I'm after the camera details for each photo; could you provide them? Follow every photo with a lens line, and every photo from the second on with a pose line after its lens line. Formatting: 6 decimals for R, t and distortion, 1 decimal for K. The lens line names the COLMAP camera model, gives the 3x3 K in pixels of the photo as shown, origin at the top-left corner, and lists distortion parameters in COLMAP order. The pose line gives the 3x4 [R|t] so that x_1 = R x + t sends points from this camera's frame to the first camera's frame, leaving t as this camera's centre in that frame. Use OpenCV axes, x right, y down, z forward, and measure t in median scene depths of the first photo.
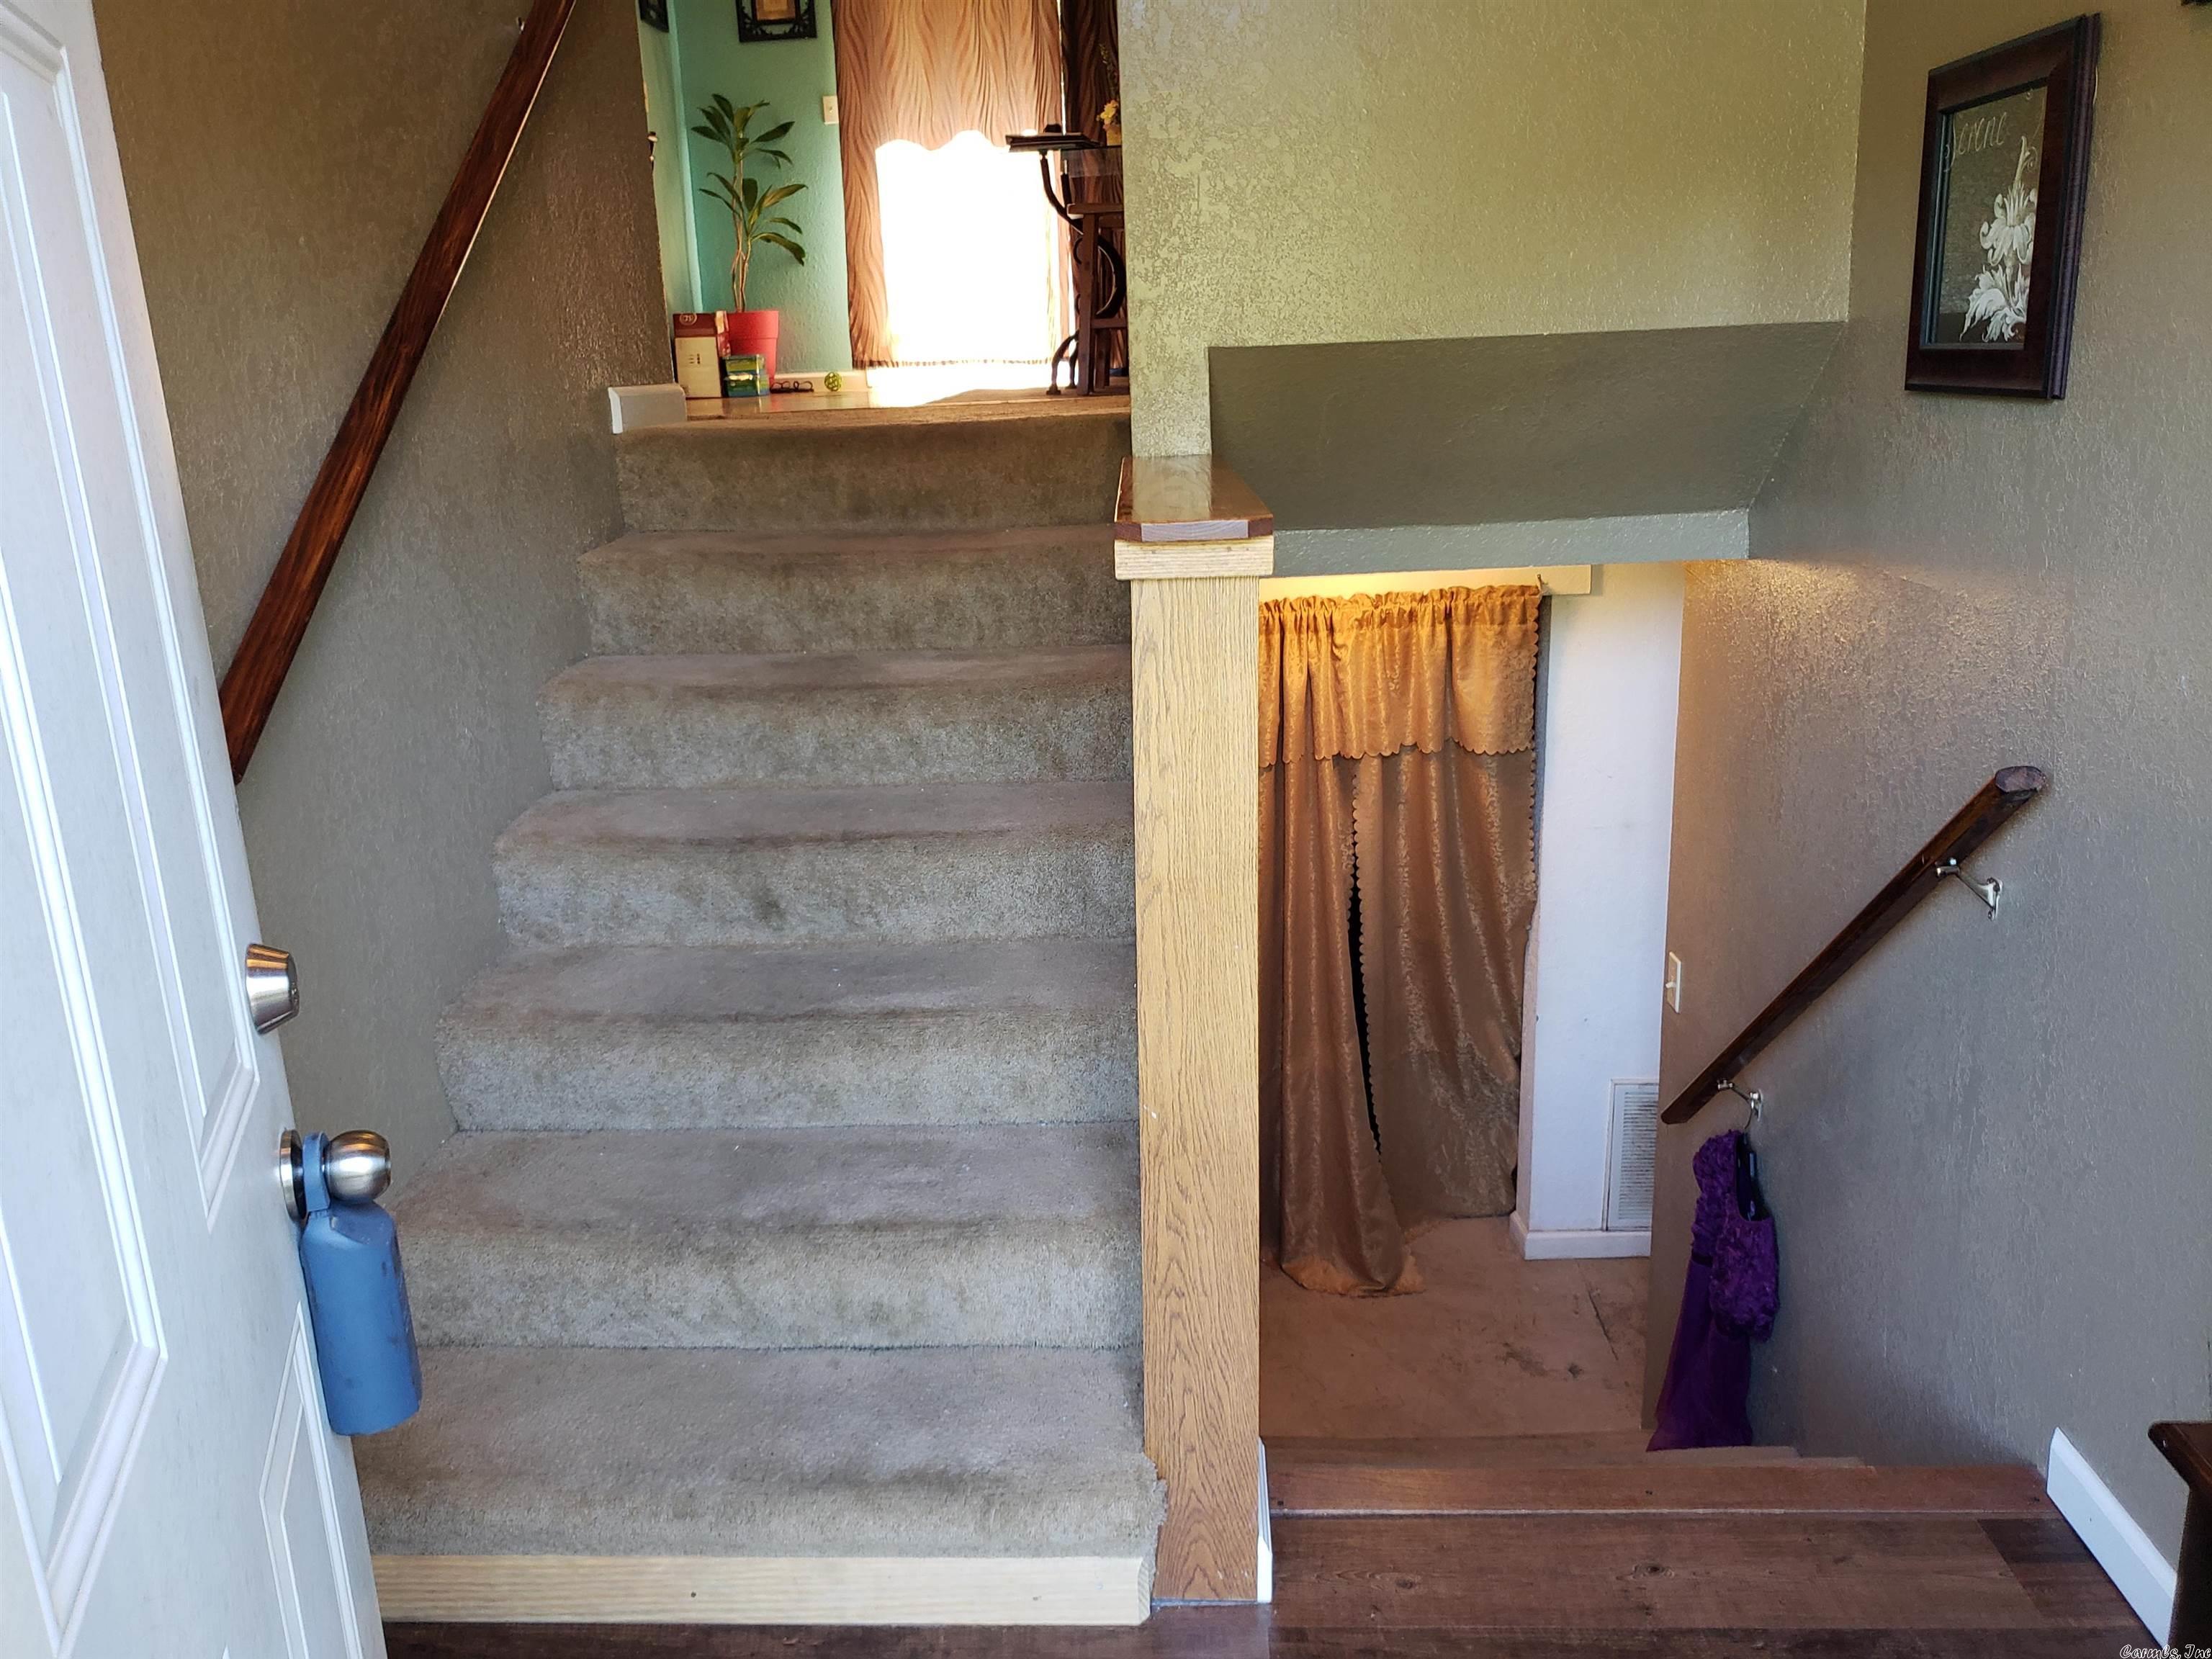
lens RADIAL K [[1802.6, 0, 1070.4], [0, 1802.6, 829.5], [0, 0, 1]] dist [0.000303, 0.070758]
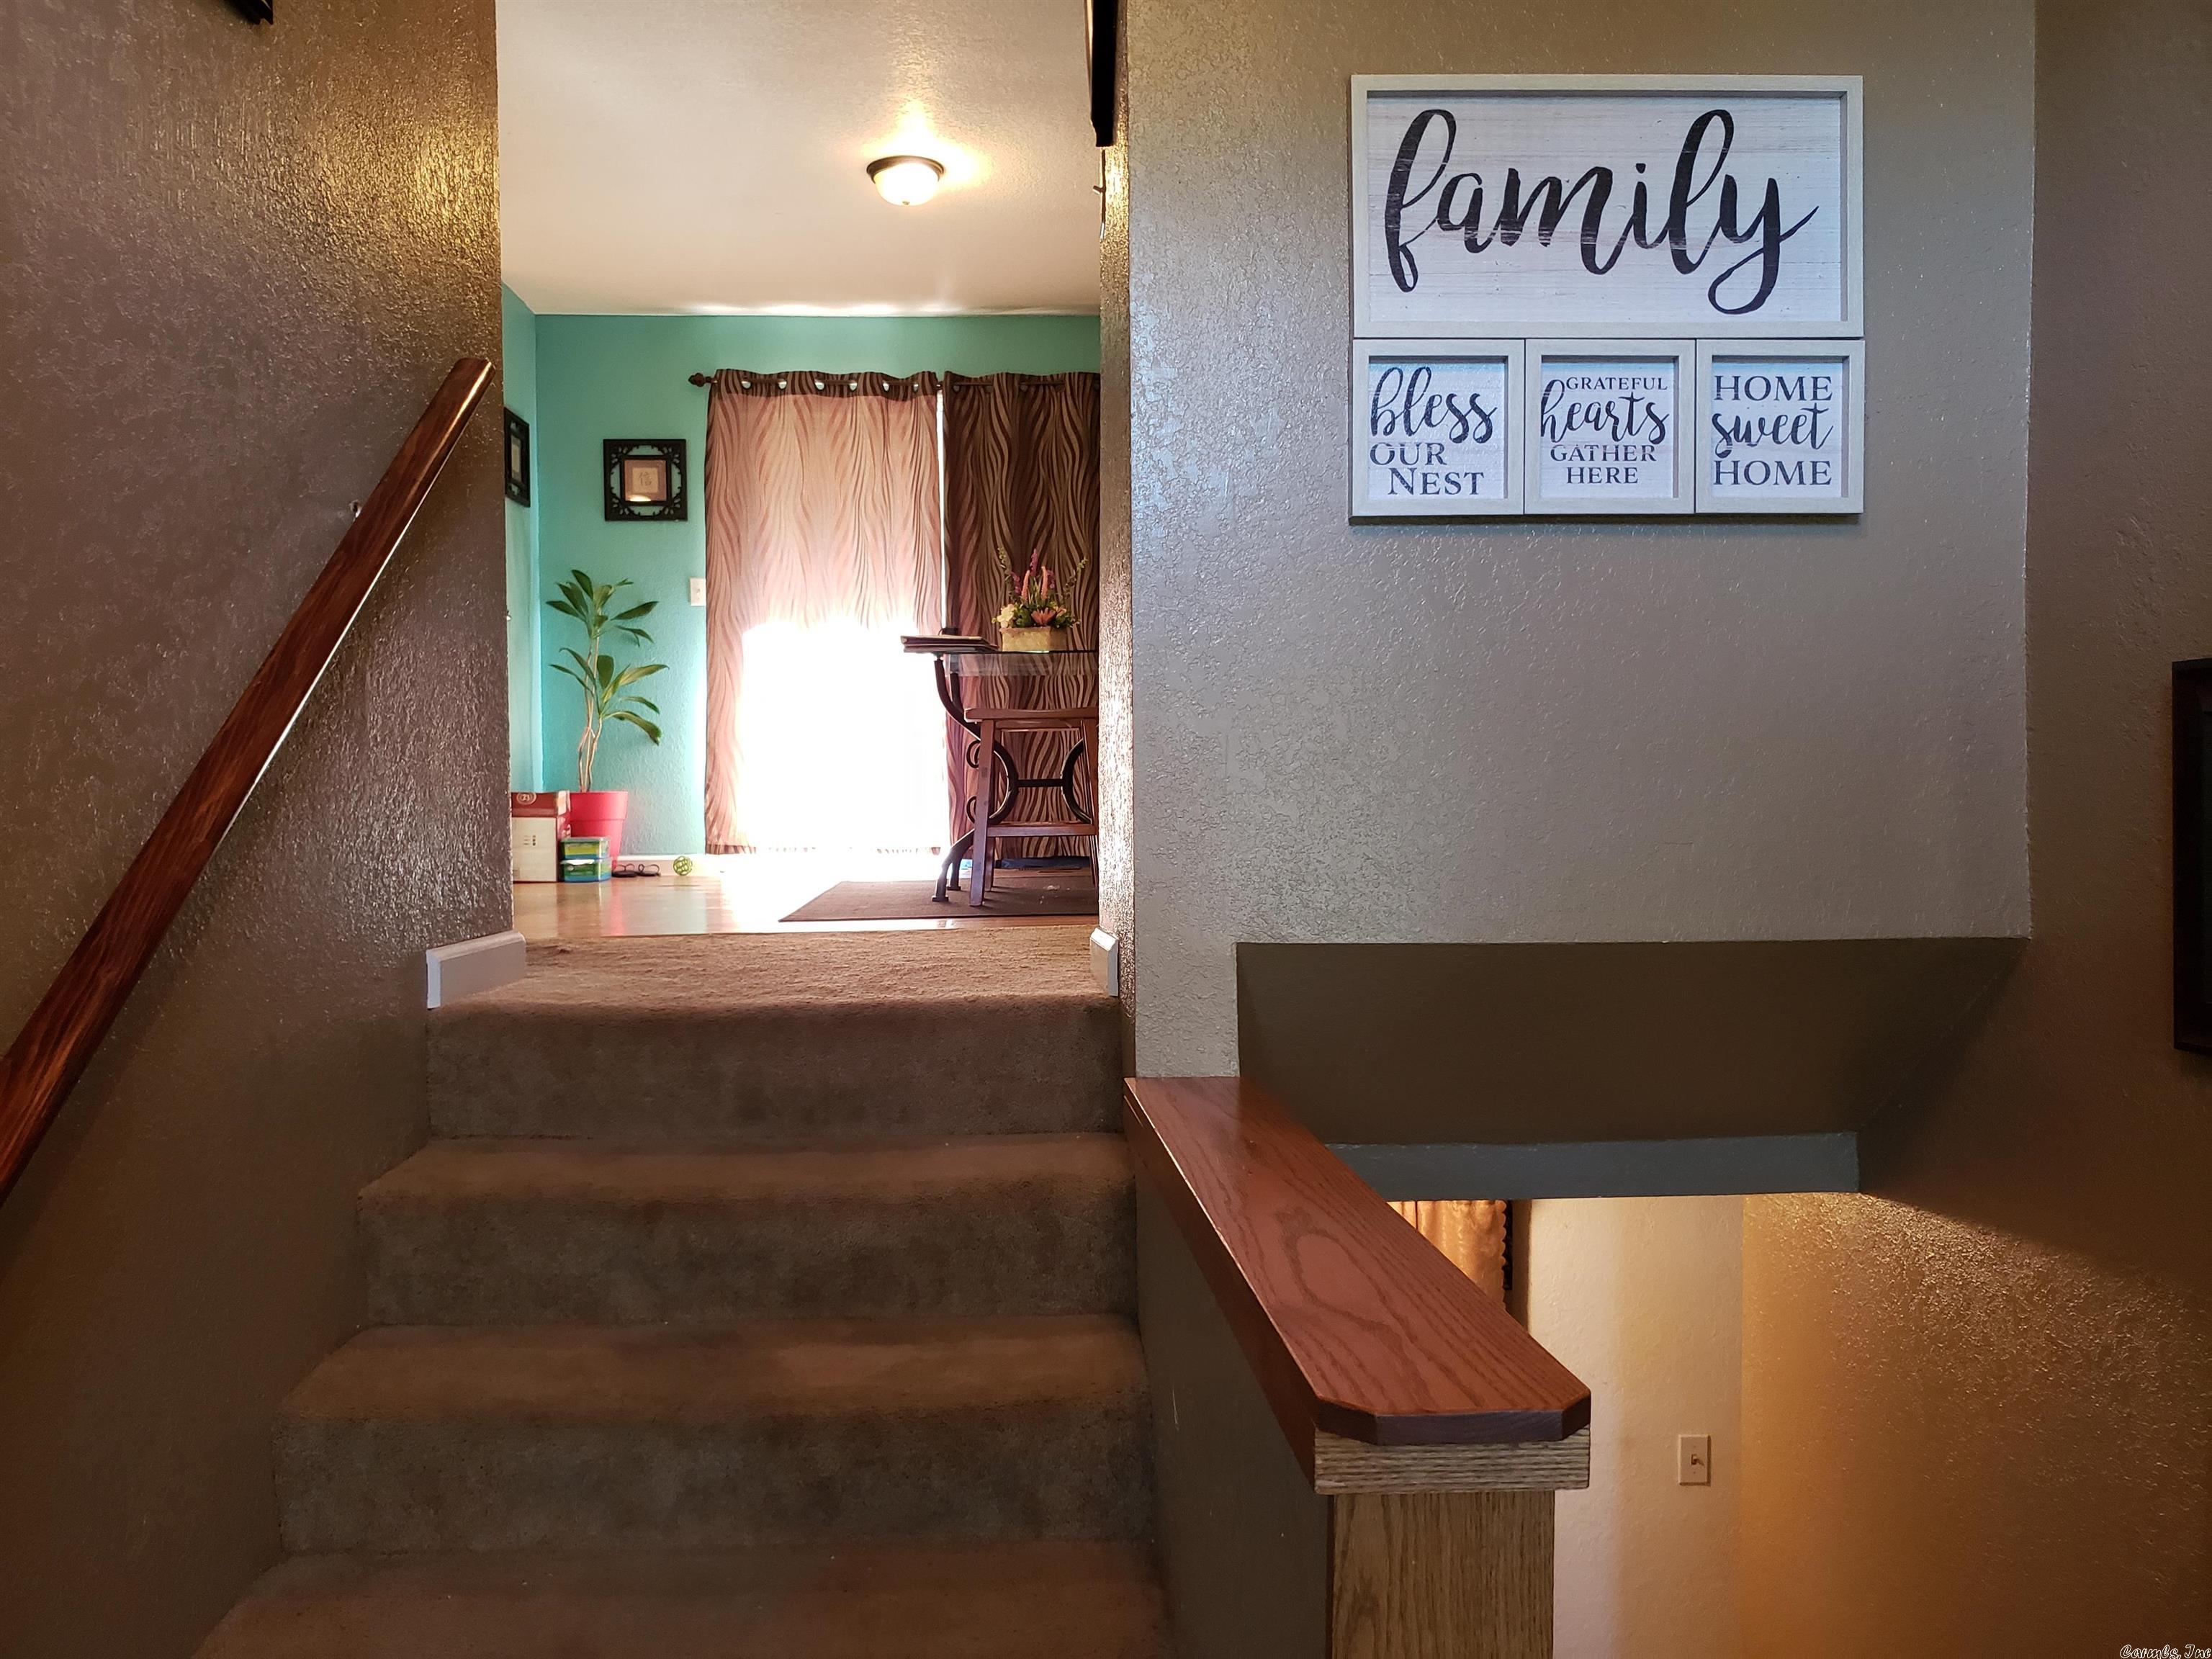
lens RADIAL K [[1716.0, 0, 1070.1], [0, 1716.0, 824.3], [0, 0, 1]] dist [0.073316, -0.080206]
pose [[0.993186, 0.032198, 0.112004, -0.035915], [-0.004709, 0.971378, -0.237491, -0.064133], [-0.116445, 0.235345, 0.964911, 0.128469]]
